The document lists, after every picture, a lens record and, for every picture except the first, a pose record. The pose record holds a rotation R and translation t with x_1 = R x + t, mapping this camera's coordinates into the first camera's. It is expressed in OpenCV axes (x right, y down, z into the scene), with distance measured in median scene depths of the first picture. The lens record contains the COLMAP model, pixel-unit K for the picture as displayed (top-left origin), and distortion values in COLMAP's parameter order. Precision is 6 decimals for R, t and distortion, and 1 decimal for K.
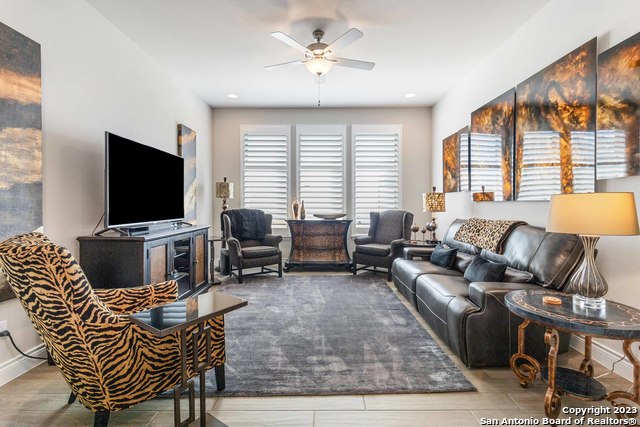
lens RADIAL K [[296.4, 0, 323.5], [0, 296.4, 207.2], [0, 0, 1]] dist [0.001345, 0.000411]
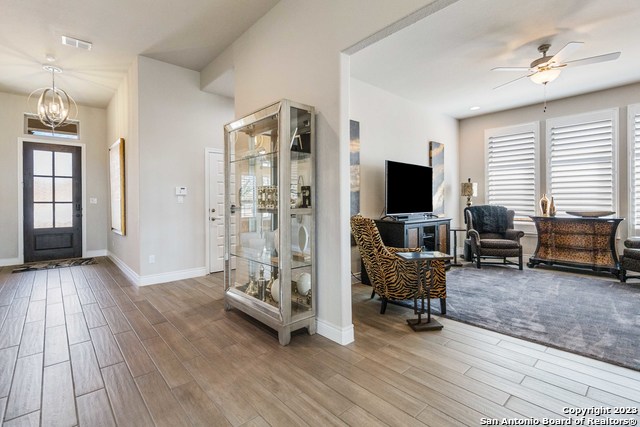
lens RADIAL K [[296.4, 0, 323.5], [0, 296.4, 207.2], [0, 0, 1]] dist [0.001345, 0.000411]
pose [[0.672489, 0.008969, -0.740053, 0.166960], [-0.002264, 0.999947, 0.010062, 0.002872], [0.740104, -0.005091, 0.672473, -0.238076]]
